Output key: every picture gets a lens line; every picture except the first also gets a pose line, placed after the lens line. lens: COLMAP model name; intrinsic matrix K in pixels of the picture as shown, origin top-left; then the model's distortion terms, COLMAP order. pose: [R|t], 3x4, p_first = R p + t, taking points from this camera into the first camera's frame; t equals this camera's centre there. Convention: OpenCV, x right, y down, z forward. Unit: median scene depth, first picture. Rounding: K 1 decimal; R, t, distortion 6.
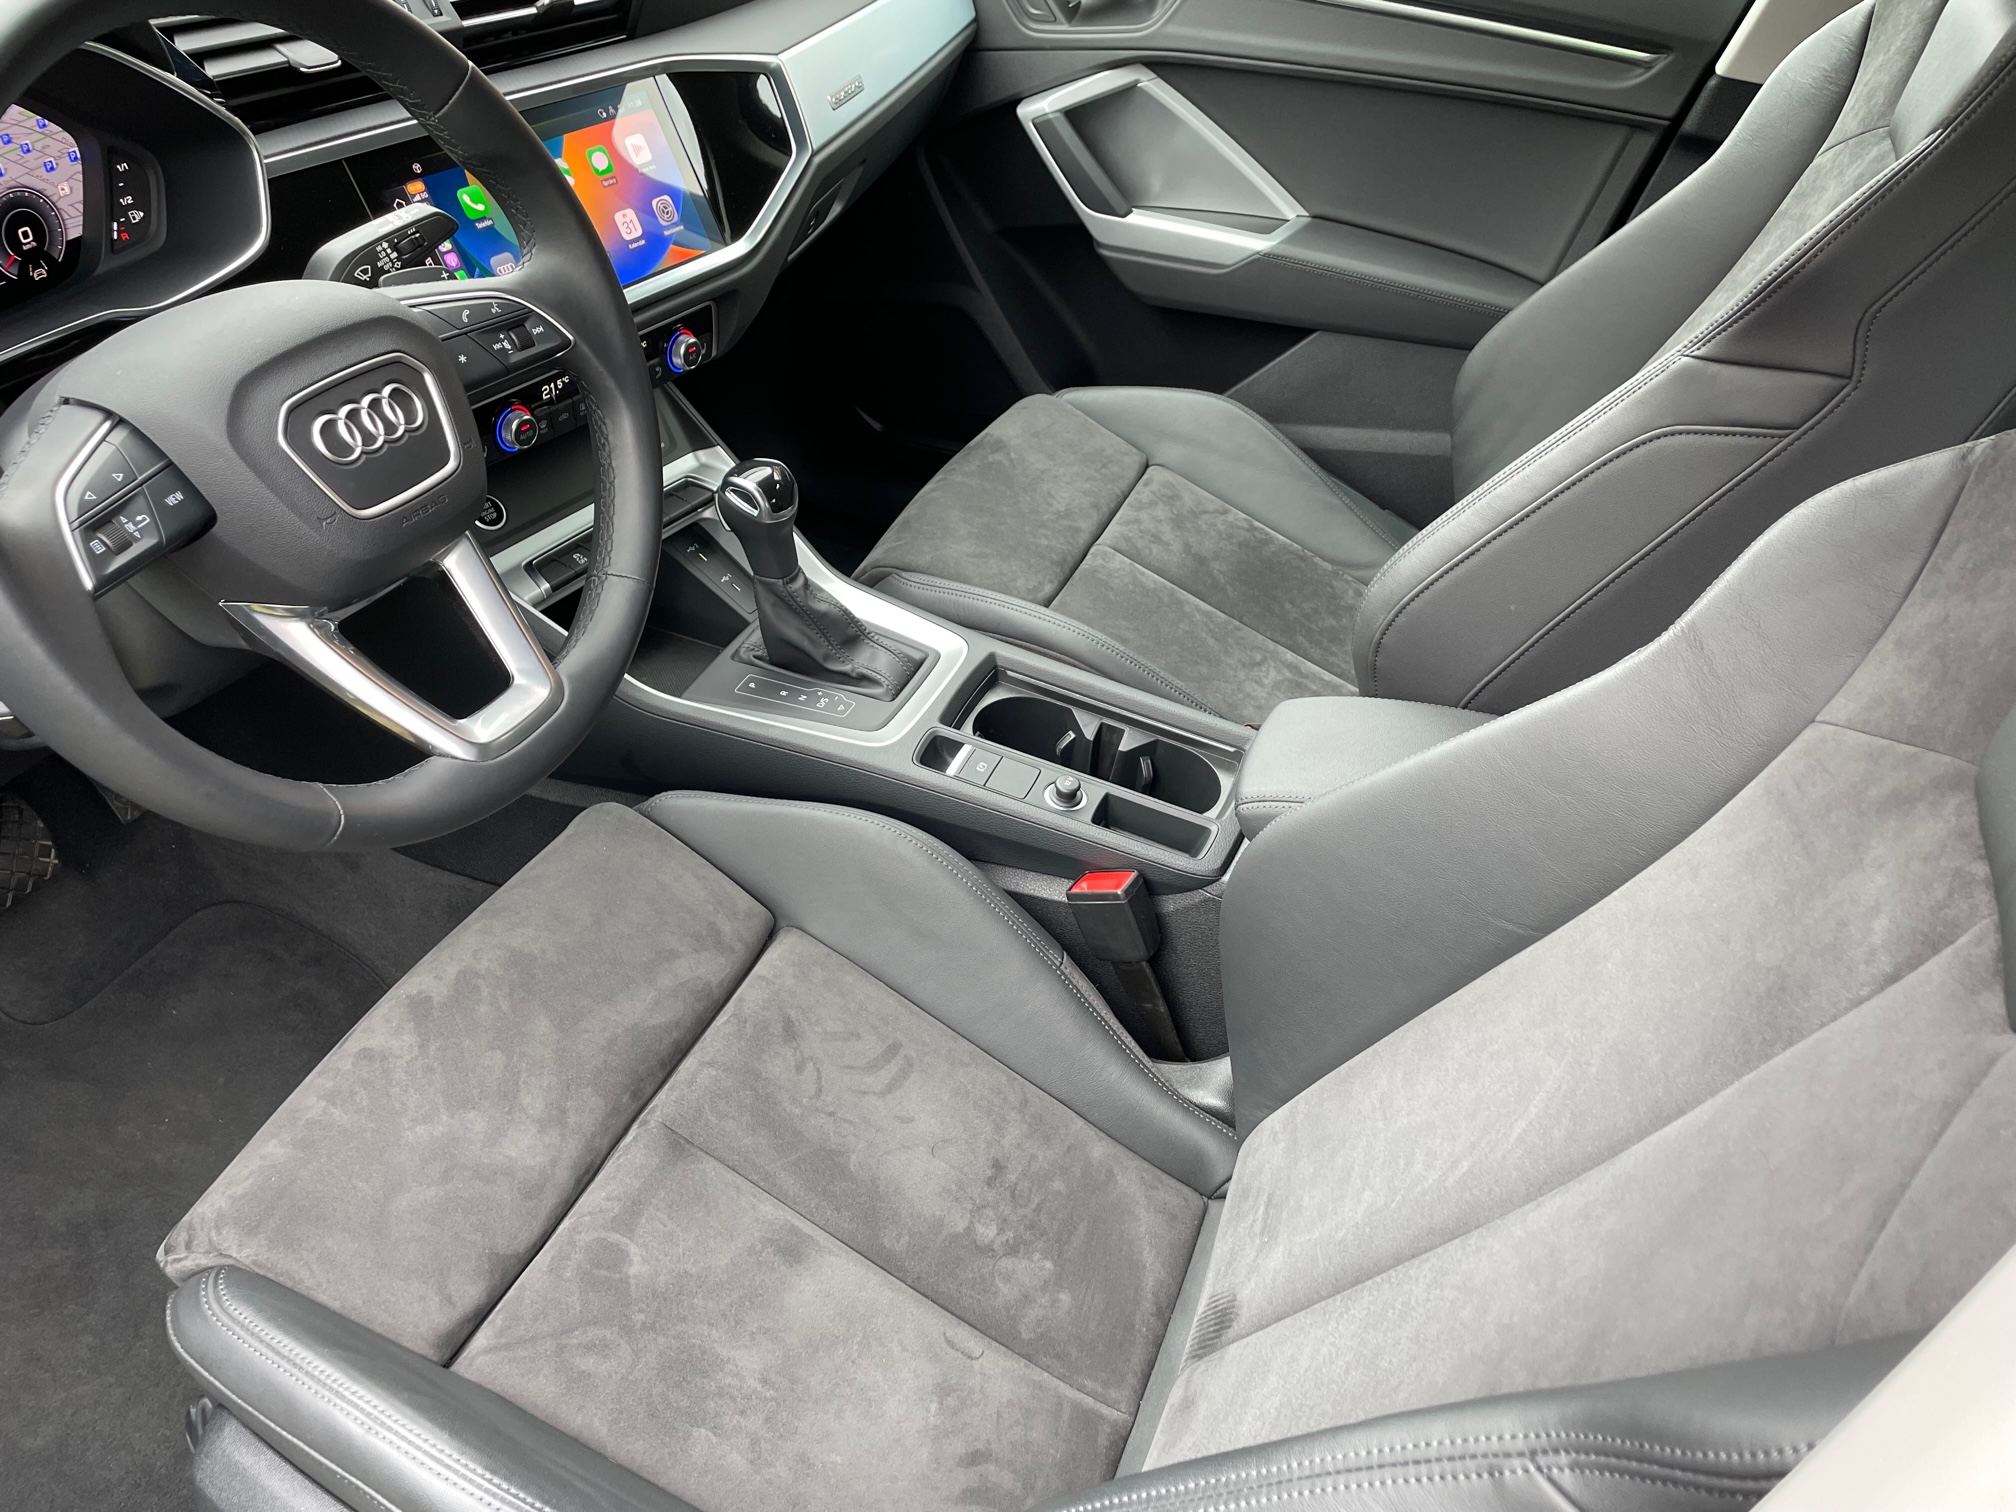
lens RADIAL K [[1510.2, 0, 1012.7], [0, 1510.2, 738.4], [0, 0, 1]] dist [0.062022, -0.089175]
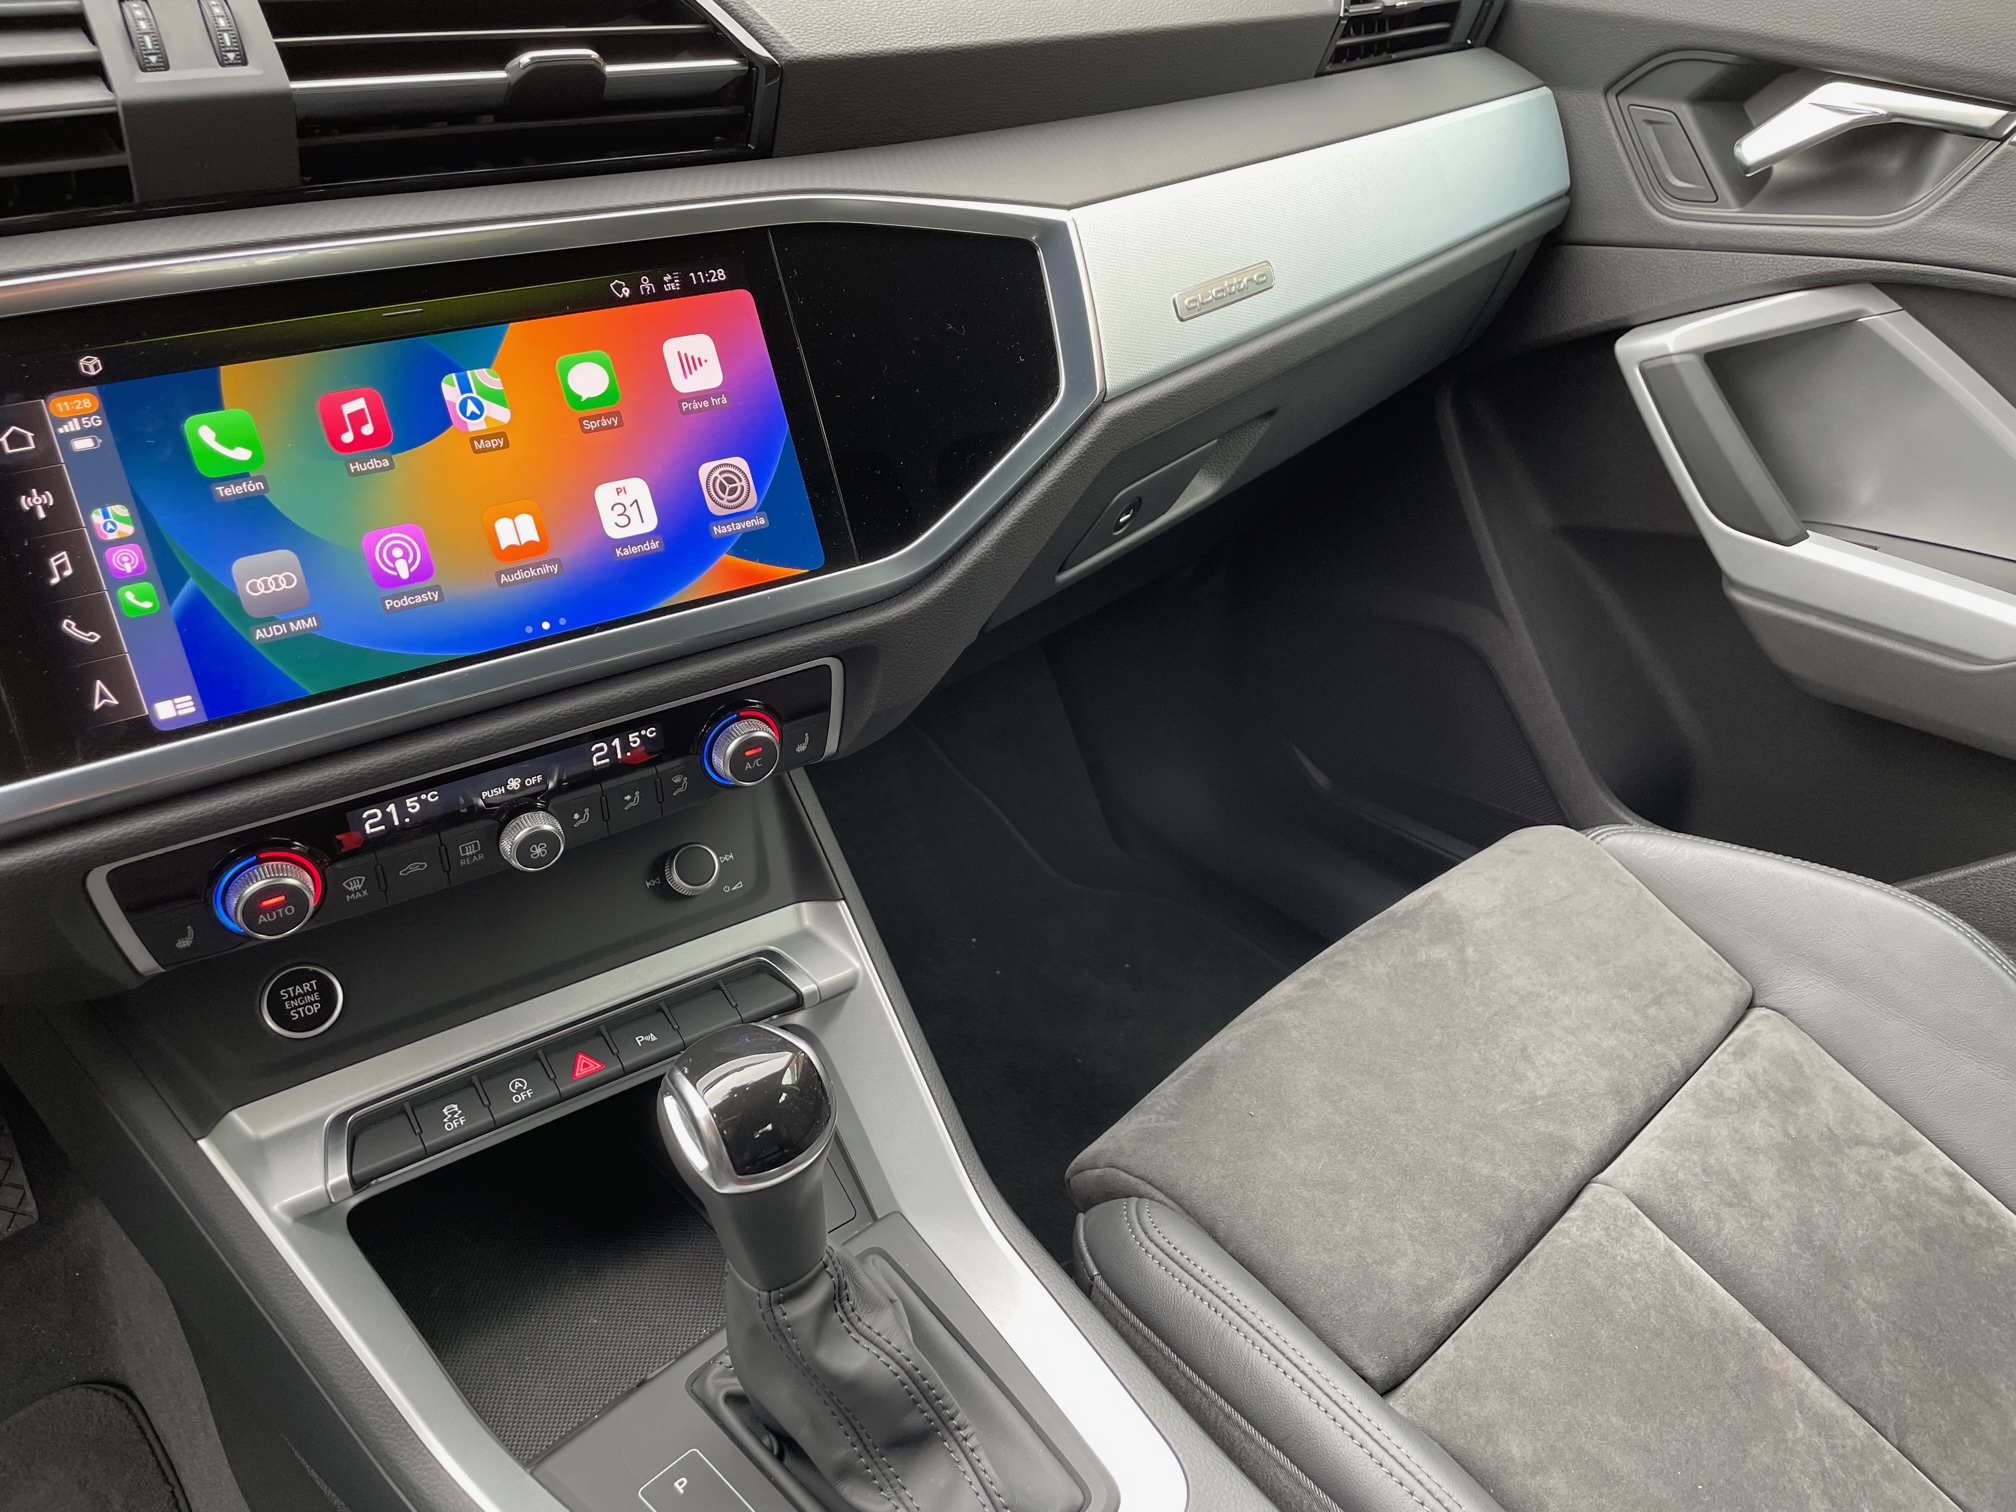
lens RADIAL K [[1493.1, 0, 976.7], [0, 1493.1, 744.4], [0, 0, 1]] dist [0.080055, -0.117380]
pose [[0.904468, 0.180351, -0.386538, 0.034805], [-0.224063, 0.972002, -0.070772, -0.182077], [0.362952, 0.150620, 0.919554, 0.434854]]
